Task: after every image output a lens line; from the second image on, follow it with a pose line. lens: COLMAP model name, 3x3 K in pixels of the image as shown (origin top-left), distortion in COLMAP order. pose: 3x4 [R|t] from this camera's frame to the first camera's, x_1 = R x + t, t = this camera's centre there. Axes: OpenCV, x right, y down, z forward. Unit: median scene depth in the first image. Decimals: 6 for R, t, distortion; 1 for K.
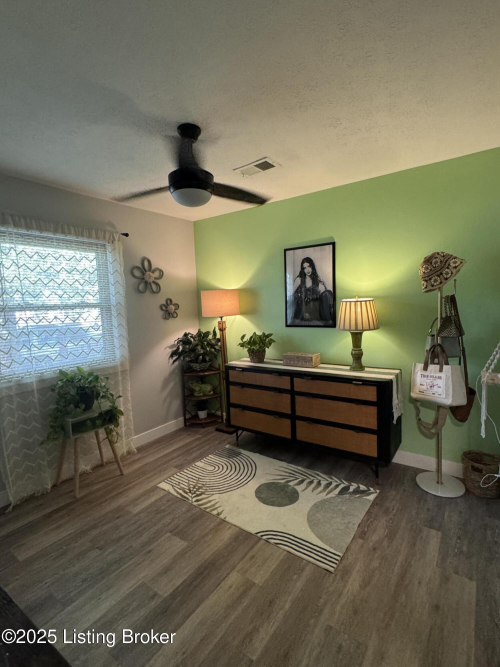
lens RADIAL K [[328.2, 0, 250.1], [0, 328.2, 332.5], [0, 0, 1]] dist [-0.001925, -0.000574]
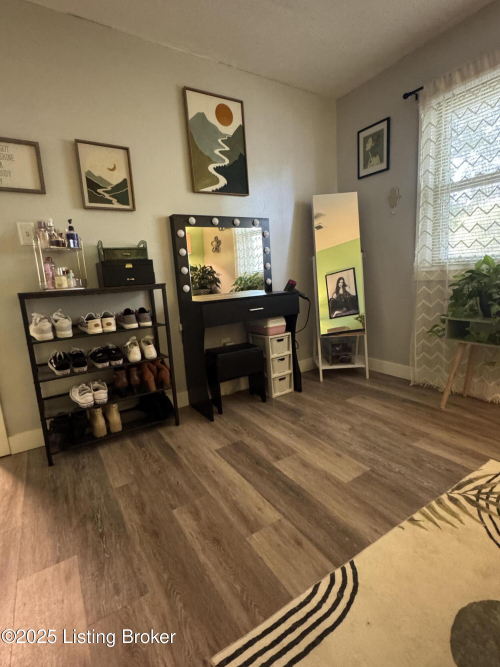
lens RADIAL K [[328.2, 0, 251.3], [0, 328.2, 329.8], [0, 0, 1]] dist [-0.001925, -0.000574]
pose [[-0.375413, 0.216571, -0.901200, 0.523991], [-0.009702, 0.971346, 0.237470, 0.135420], [0.926807, 0.097893, -0.362555, 1.105391]]
